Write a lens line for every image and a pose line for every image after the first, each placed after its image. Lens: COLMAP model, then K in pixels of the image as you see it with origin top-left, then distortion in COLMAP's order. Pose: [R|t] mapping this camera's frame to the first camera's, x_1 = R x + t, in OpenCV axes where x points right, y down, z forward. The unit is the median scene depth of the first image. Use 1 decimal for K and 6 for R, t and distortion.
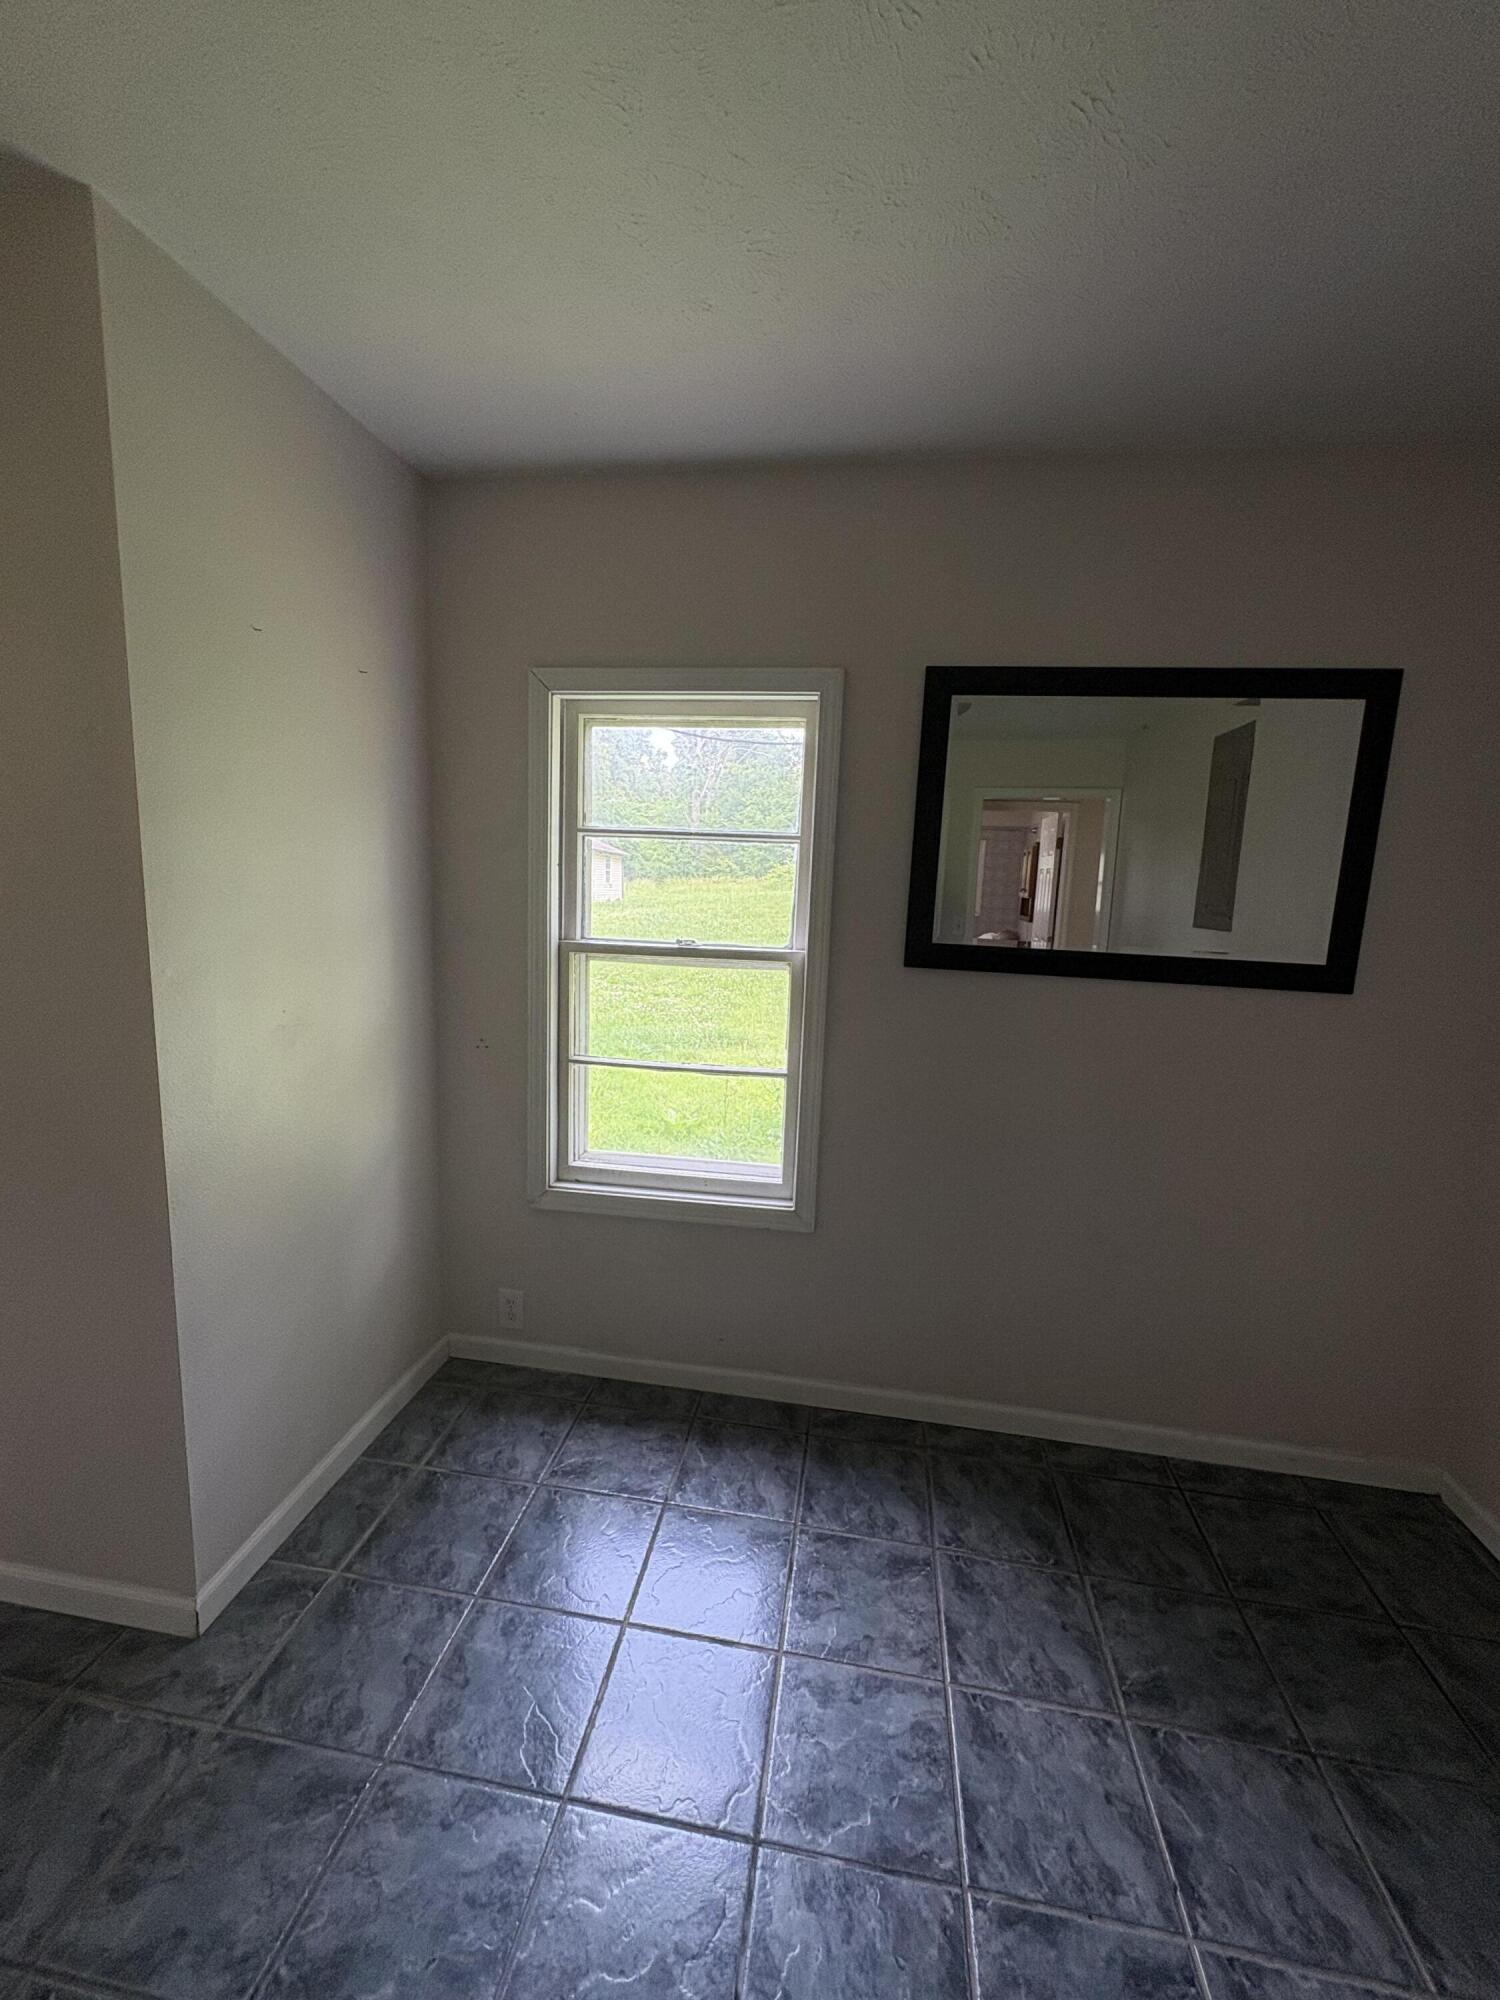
lens RADIAL K [[799.2, 0, 751.7], [0, 799.2, 1000.5], [0, 0, 1]] dist [0.001290, 0.000344]
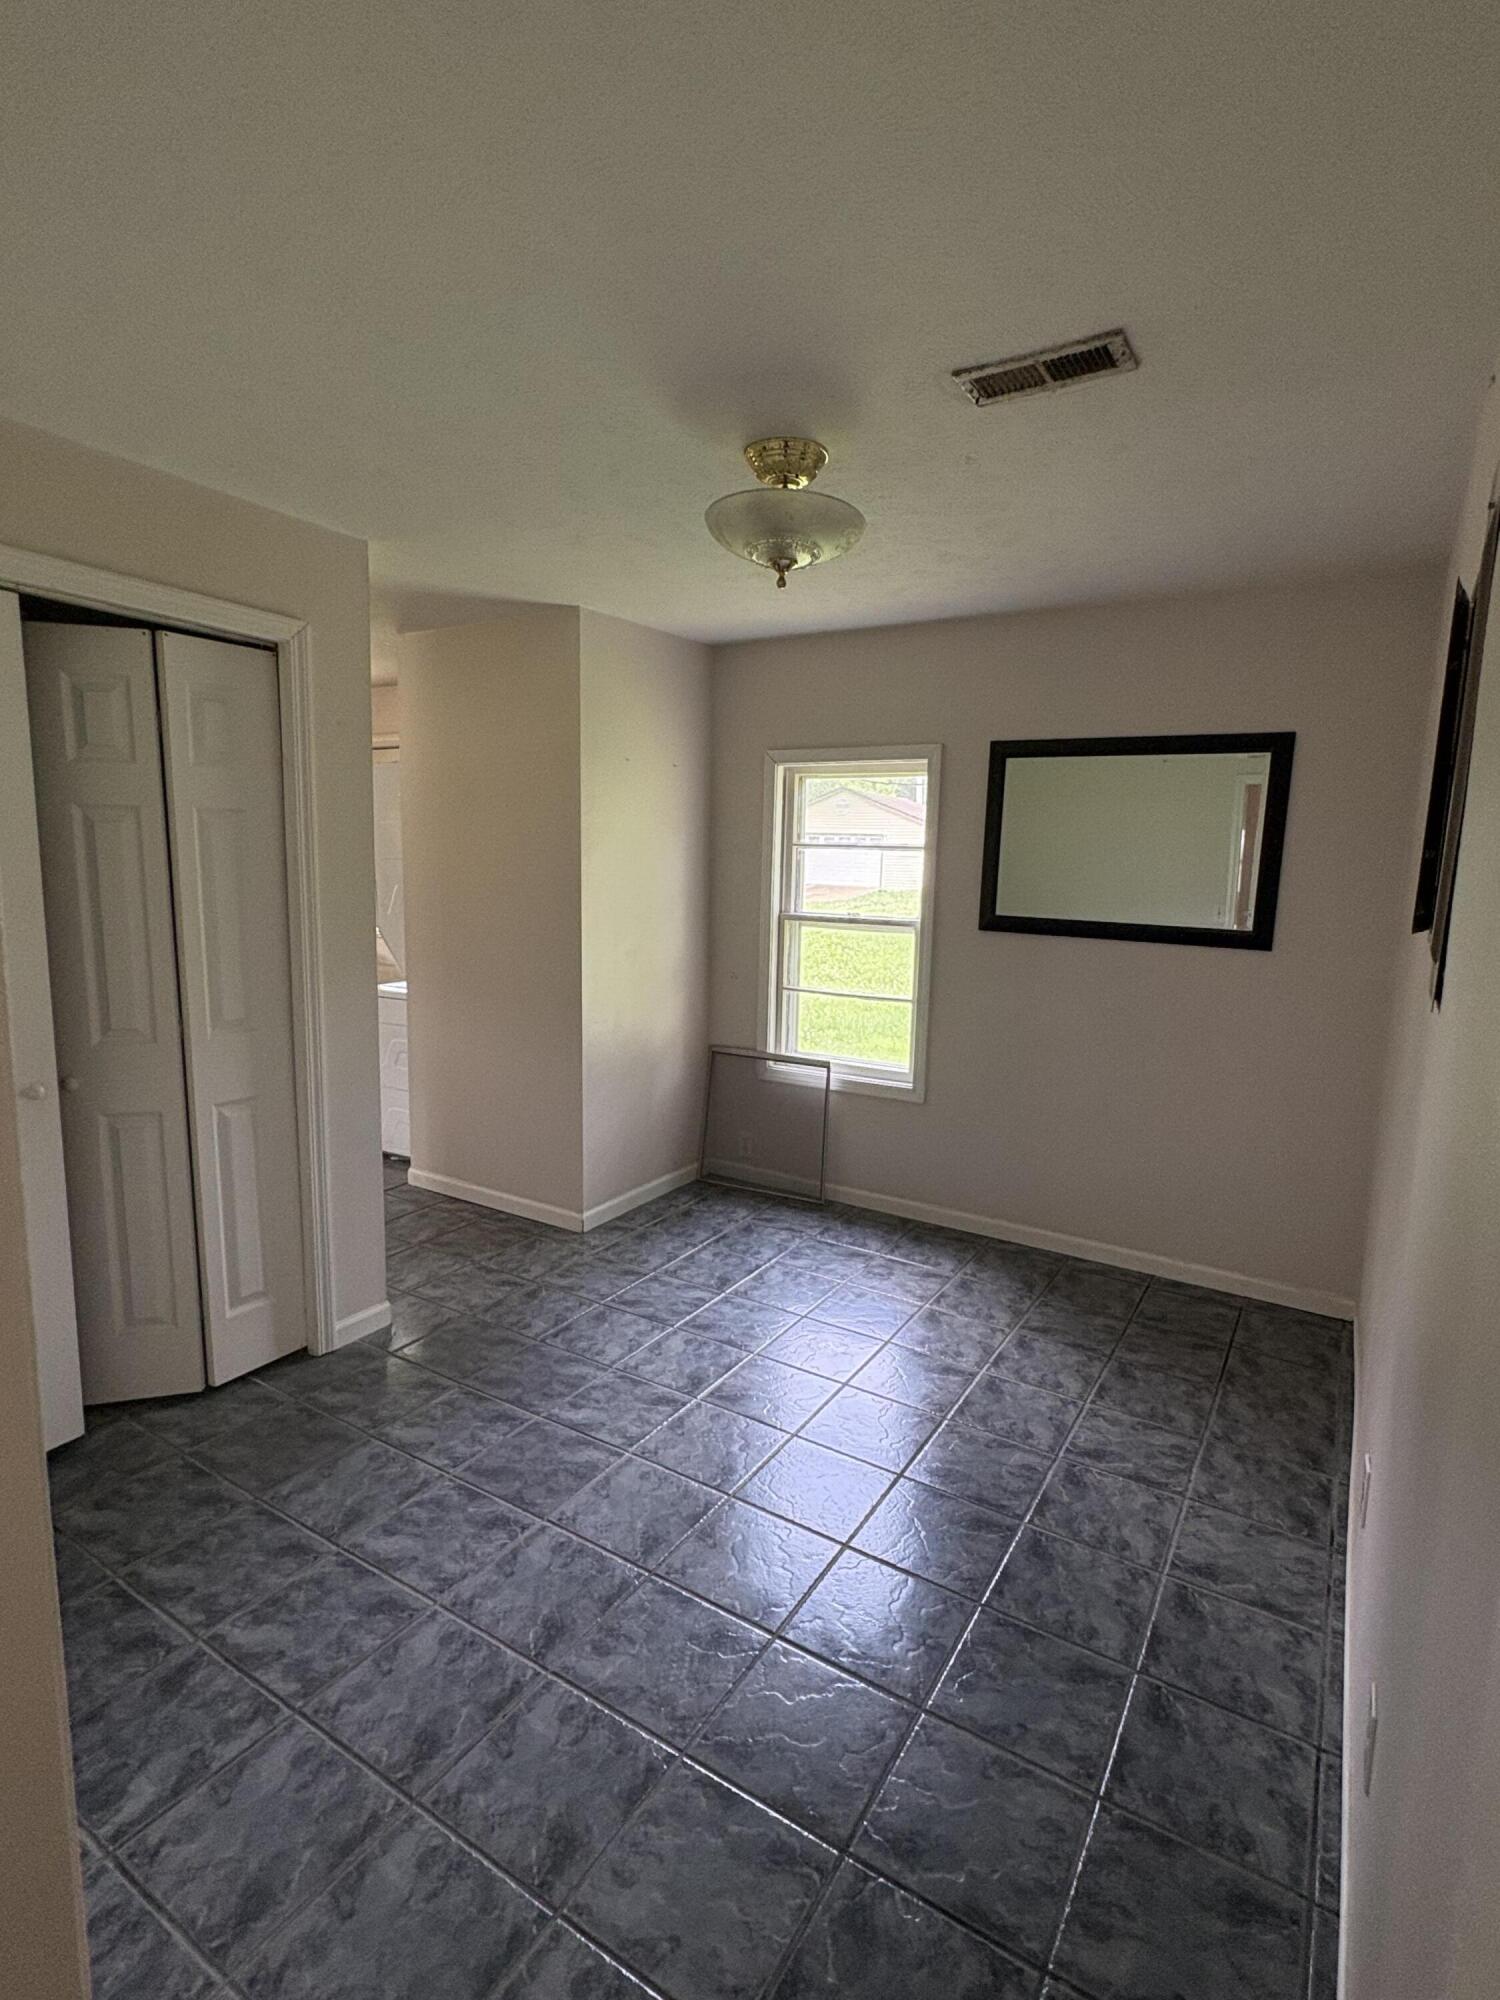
lens RADIAL K [[978.7, 0, 763.4], [0, 978.7, 1004.5], [0, 0, 1]] dist [0.000736, 0.001168]
pose [[0.925346, 0.042220, -0.376765, 0.535864], [-0.044882, 0.998991, 0.001714, 0.120441], [0.376457, 0.015324, 0.926307, -0.938739]]
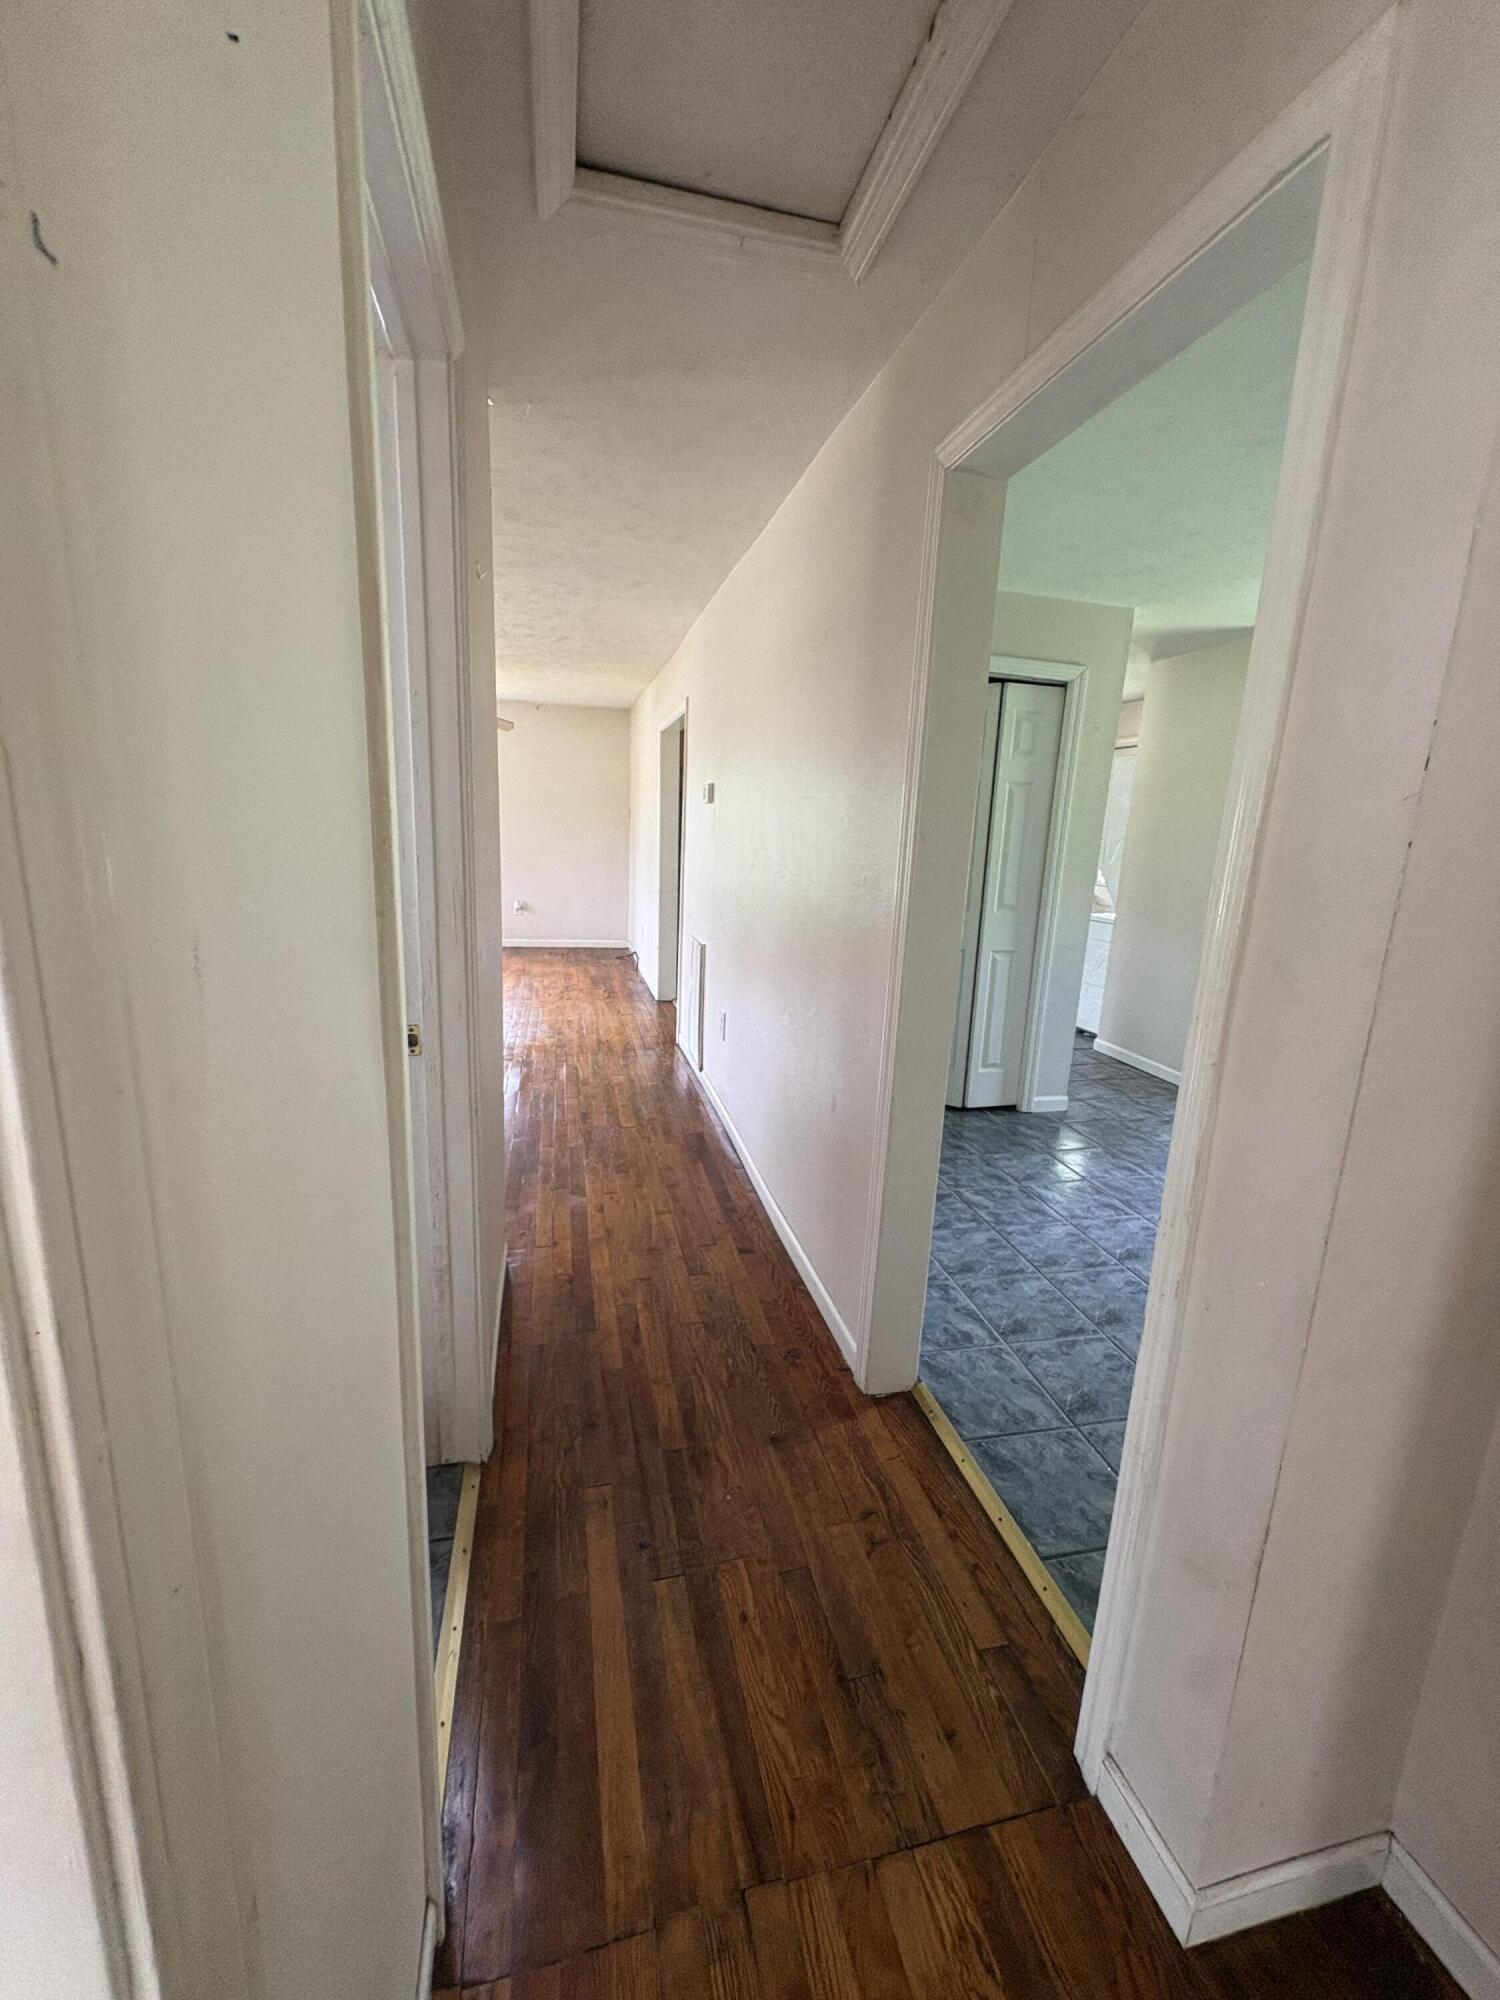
lens RADIAL K [[799.2, 0, 754.7], [0, 799.2, 1021.0], [0, 0, 1]] dist [0.001290, 0.000344]
pose [[0.383155, 0.180422, -0.905892, 0.911192], [-0.155926, 0.979297, 0.129091, 0.292720], [0.910428, 0.091790, 0.403354, -1.268747]]
